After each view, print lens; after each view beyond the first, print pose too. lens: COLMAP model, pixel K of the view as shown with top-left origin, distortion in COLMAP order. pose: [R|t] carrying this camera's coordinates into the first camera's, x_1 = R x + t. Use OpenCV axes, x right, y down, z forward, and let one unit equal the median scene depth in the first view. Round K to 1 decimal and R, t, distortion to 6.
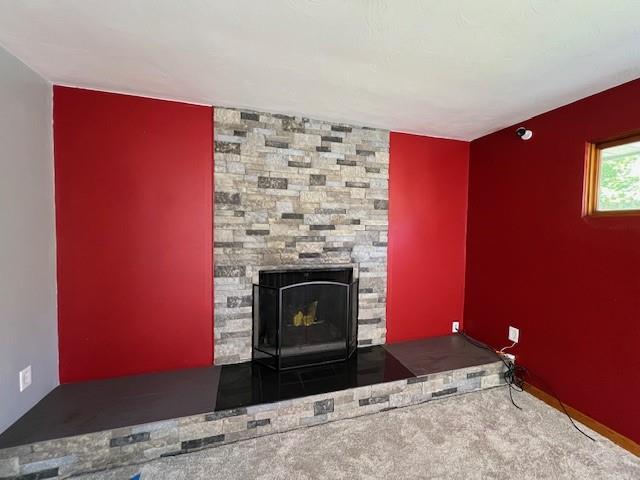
lens RADIAL K [[256.0, 0, 318.6], [0, 256.0, 238.8], [0, 0, 1]] dist [-0.001905, -0.000323]
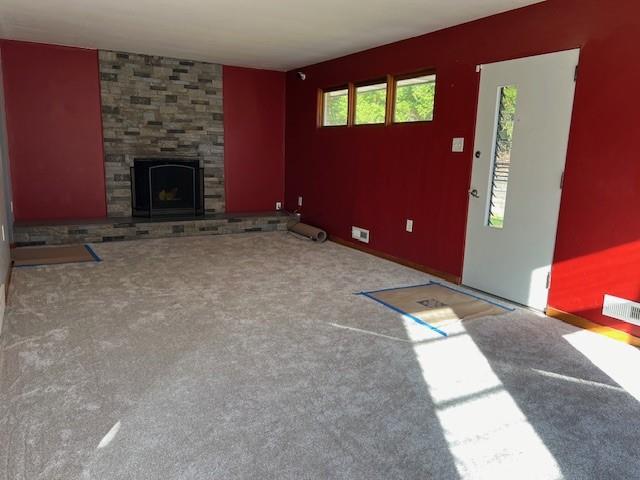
lens RADIAL K [[495.7, 0, 322.4], [0, 495.7, 238.1], [0, 0, 1]] dist [0.042789, -0.006118]
pose [[0.972703, -0.029809, 0.230131, 0.165456], [-0.001478, 0.990899, 0.134599, 0.190193], [-0.232049, -0.131265, 0.963806, -2.206959]]
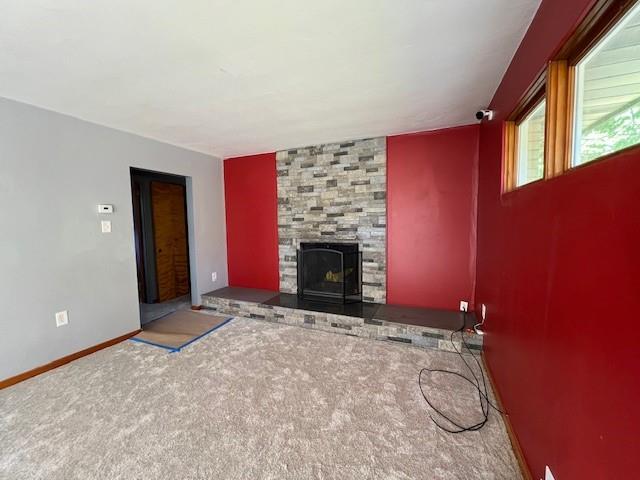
lens RADIAL K [[256.0, 0, 318.6], [0, 256.0, 238.8], [0, 0, 1]] dist [-0.001905, -0.000323]
pose [[0.764462, 0.021804, -0.644299, 0.942219], [0.001633, 0.999359, 0.035759, 0.043160], [0.644666, -0.028389, 0.763937, -0.217878]]
